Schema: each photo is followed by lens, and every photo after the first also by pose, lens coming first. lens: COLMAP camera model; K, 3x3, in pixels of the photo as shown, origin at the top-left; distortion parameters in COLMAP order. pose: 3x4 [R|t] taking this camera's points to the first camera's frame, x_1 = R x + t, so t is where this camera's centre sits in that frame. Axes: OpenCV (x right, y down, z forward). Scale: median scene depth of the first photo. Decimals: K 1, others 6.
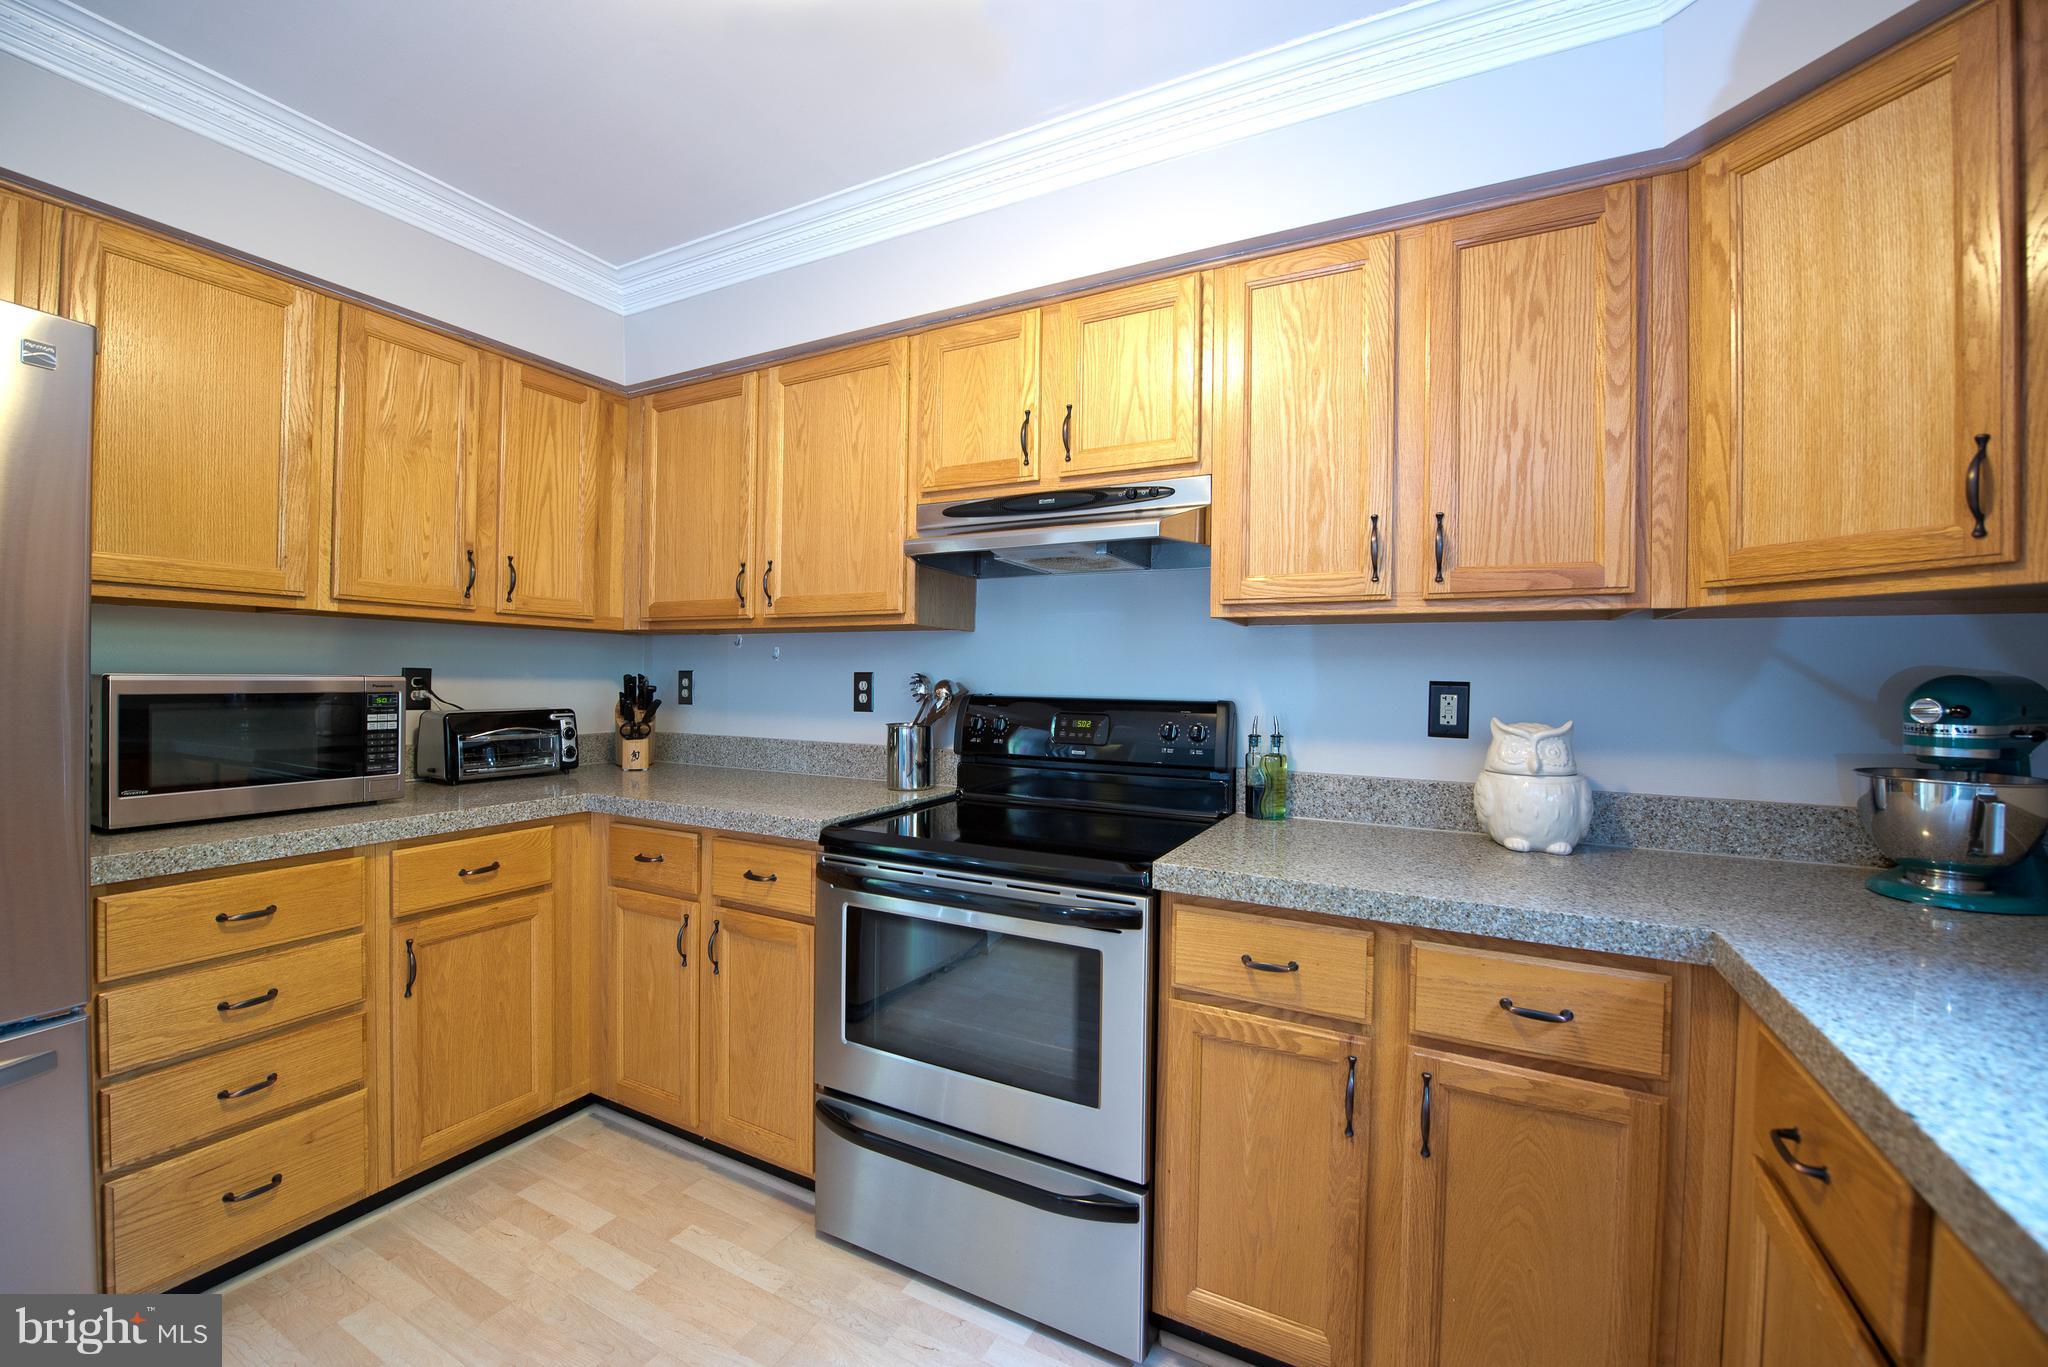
lens RADIAL K [[821.5, 0, 1024.0], [0, 821.5, 683.5], [0, 0, 1]] dist [-0.015040, 0.000000]
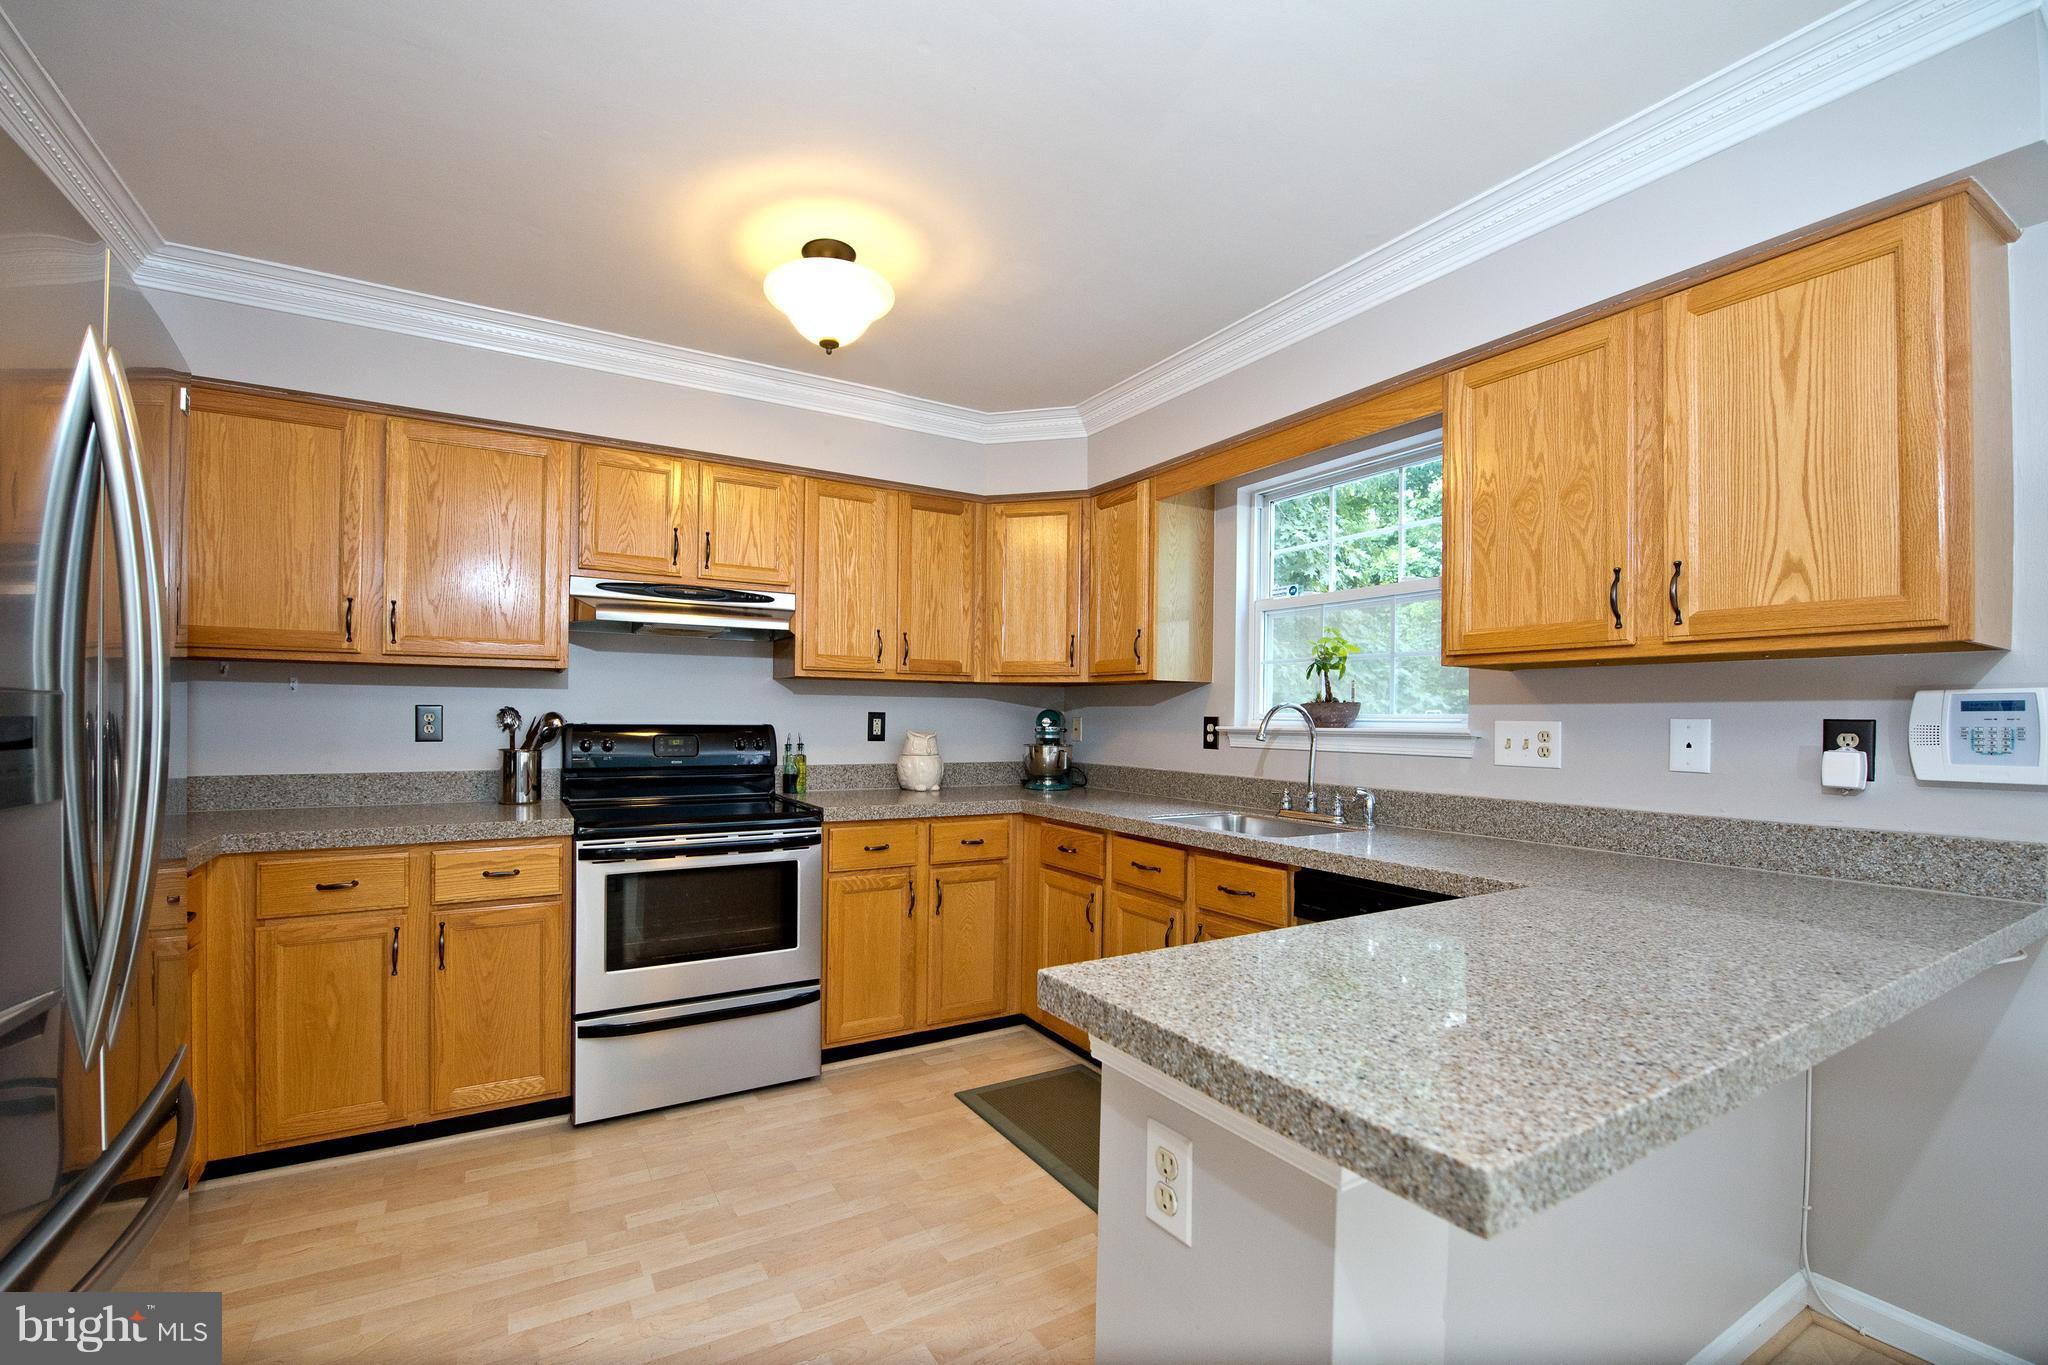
lens RADIAL K [[884.9, 0, 999.8], [0, 884.9, 715.0], [0, 0, 1]] dist [-0.000999, -0.000141]
pose [[0.523976, -0.006880, 0.851705, -1.188594], [0.003006, 0.999976, 0.006228, -0.008394], [-0.851728, -0.000703, 0.523984, -0.368187]]
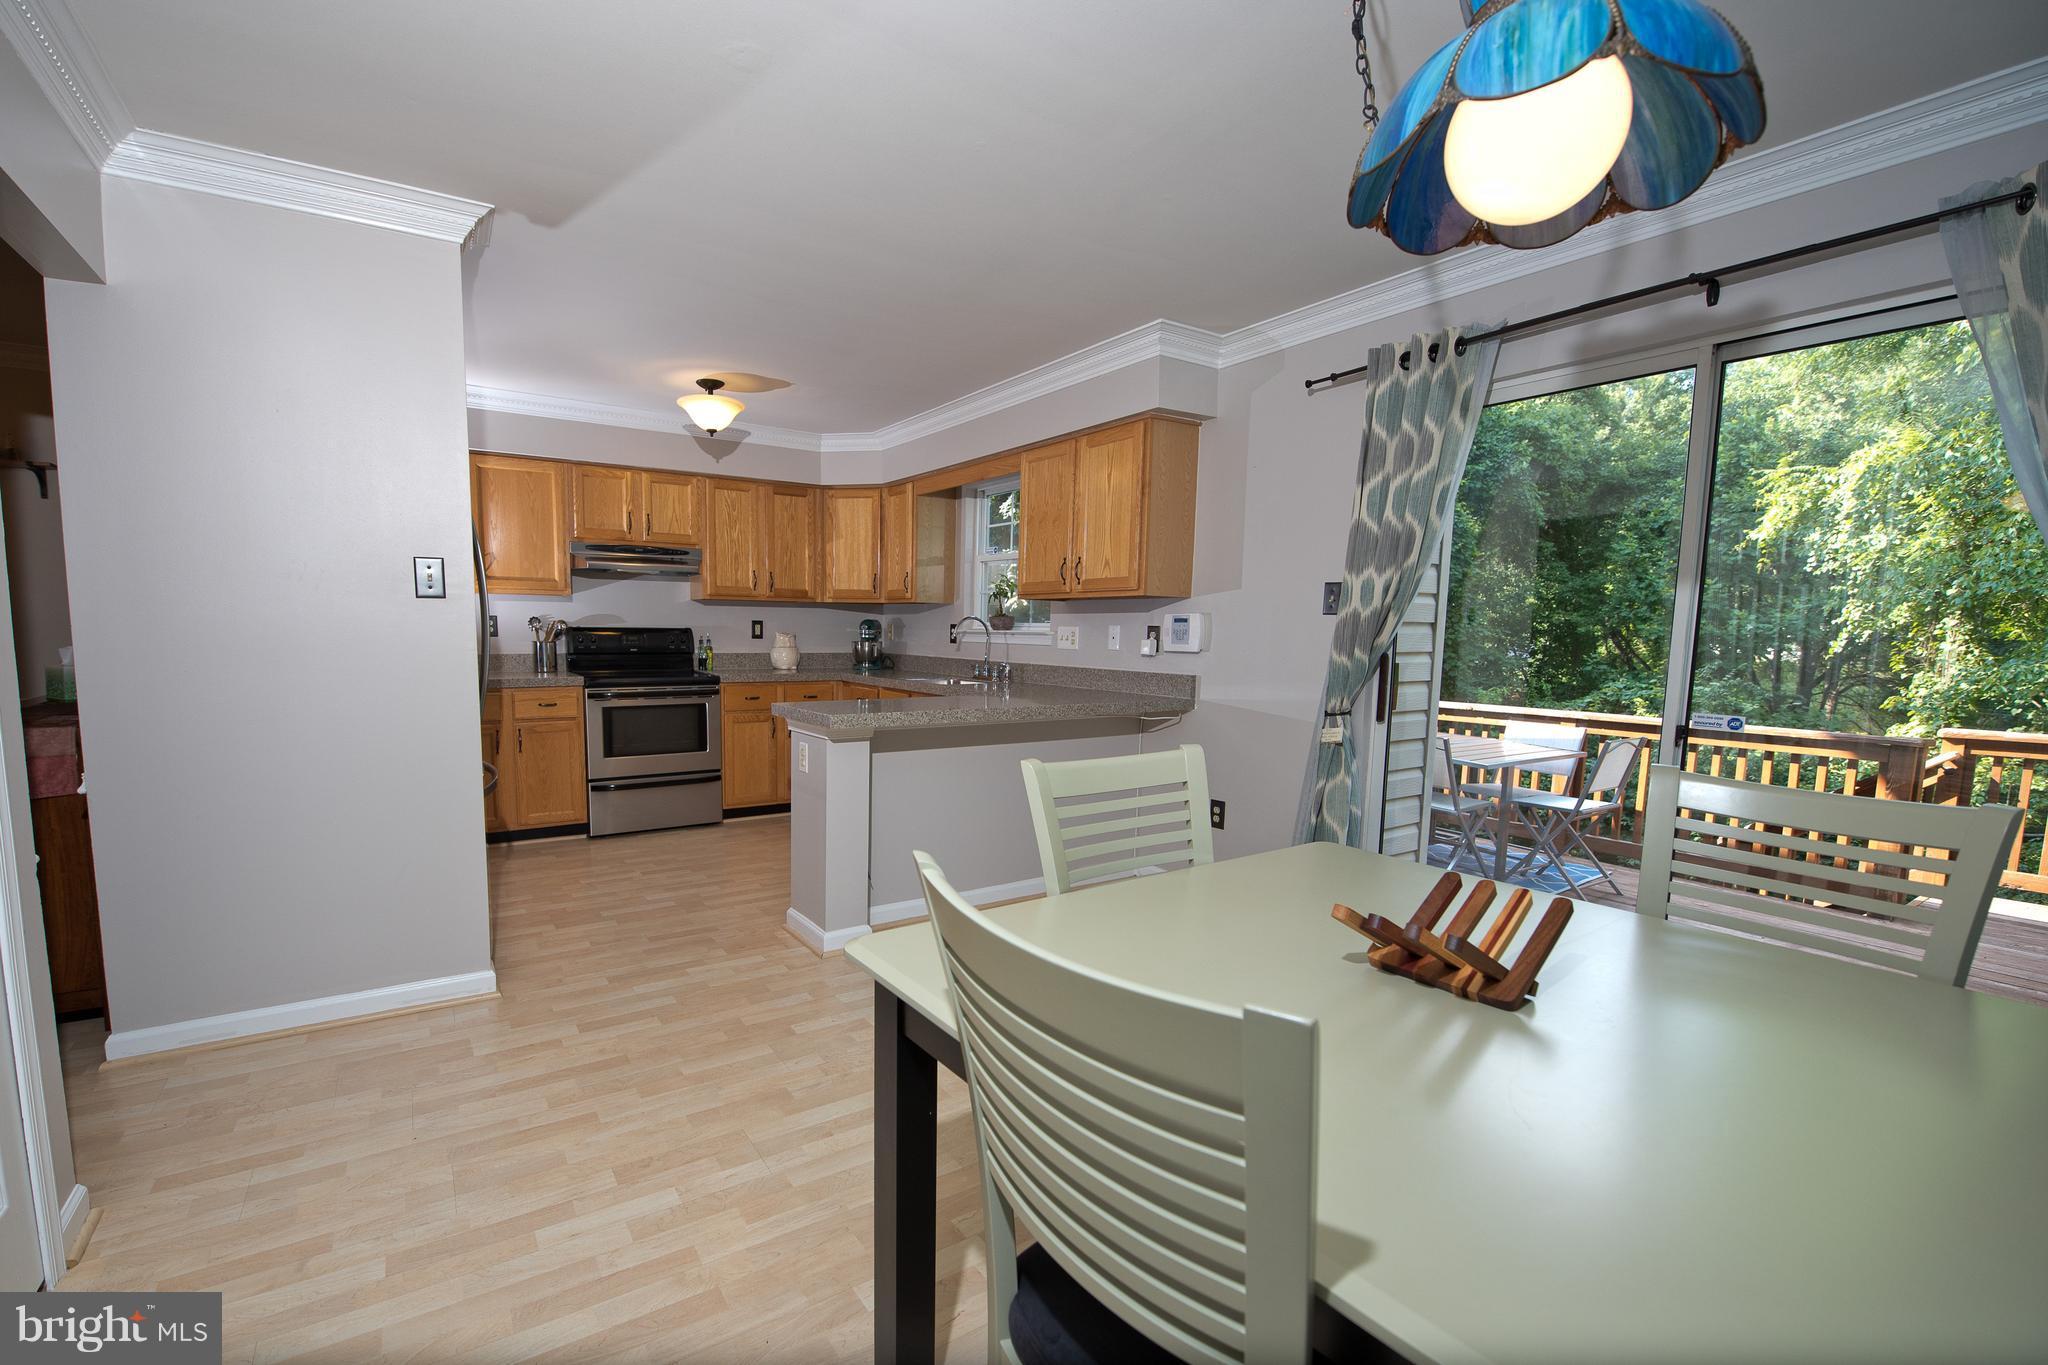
lens RADIAL K [[879.9, 0, 969.7], [0, 879.9, 720.7], [0, 0, 1]] dist [-0.001377, -0.000481]
pose [[0.488221, -0.101509, 0.866796, -2.157089], [-0.001333, 0.993125, 0.117054, -0.017442], [-0.872719, -0.058303, 0.484729, -1.433530]]
